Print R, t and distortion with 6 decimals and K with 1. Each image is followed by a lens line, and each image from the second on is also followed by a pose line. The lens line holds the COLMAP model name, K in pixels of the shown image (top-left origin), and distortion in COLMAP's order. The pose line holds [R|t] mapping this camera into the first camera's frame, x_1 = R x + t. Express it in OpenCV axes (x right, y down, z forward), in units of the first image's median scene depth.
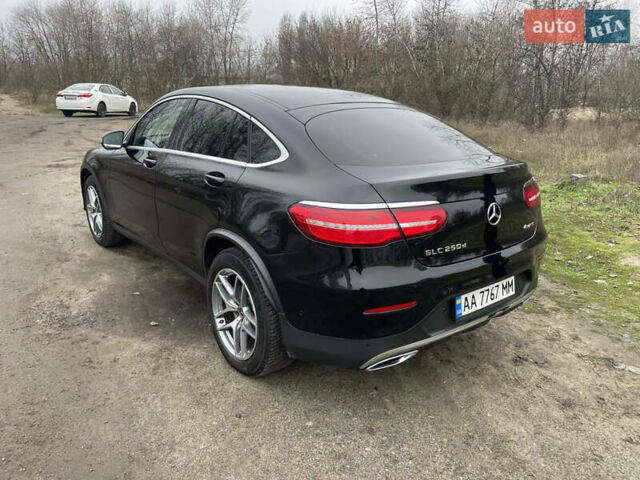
lens RADIAL K [[486.8, 0, 322.7], [0, 486.8, 239.4], [0, 0, 1]] dist [0.076928, -0.099385]
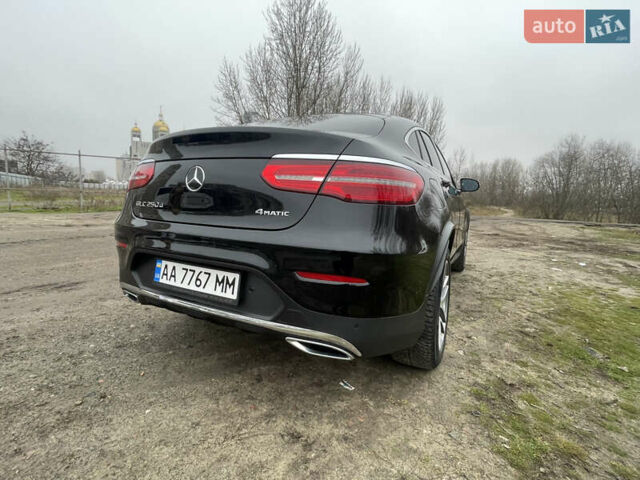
lens RADIAL K [[320.9, 0, 317.1], [0, 320.9, 236.7], [0, 0, 1]] dist [-0.022676, 0.015125]
pose [[0.400230, 0.101091, -0.910822, 0.775435], [-0.296054, 0.954867, -0.024111, -0.003451], [0.867276, 0.279302, 0.412094, 0.791601]]
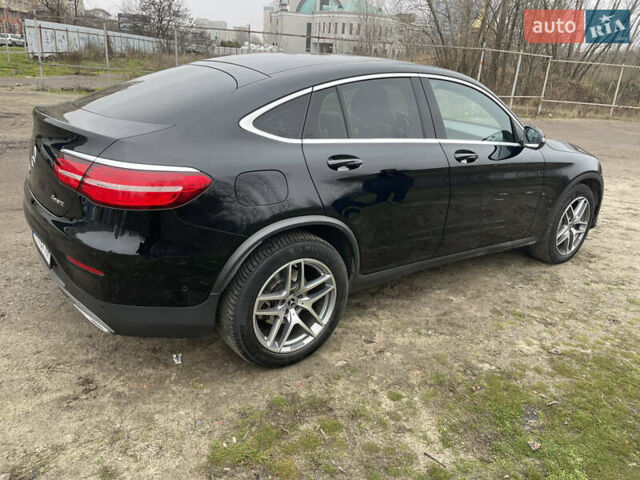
lens RADIAL K [[486.8, 0, 322.7], [0, 486.8, 239.4], [0, 0, 1]] dist [0.076928, -0.099385]
pose [[-0.033087, 0.318129, -0.947470, 1.082642], [-0.358614, 0.881084, 0.308362, -0.343331], [0.932899, 0.349979, 0.084933, 1.227966]]
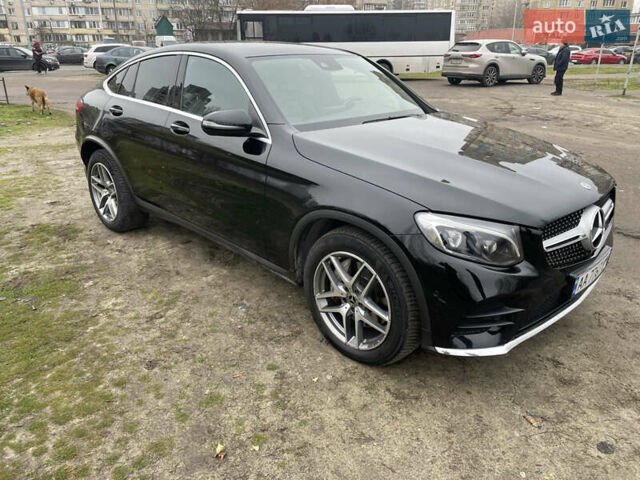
lens RADIAL K [[486.8, 0, 322.7], [0, 486.8, 239.4], [0, 0, 1]] dist [0.076928, -0.099385]
pose [[-0.993620, 0.004082, -0.112704, -0.146929], [-0.065109, 0.795224, 0.602810, -0.766622], [0.092086, 0.606302, -0.789885, 2.575242]]
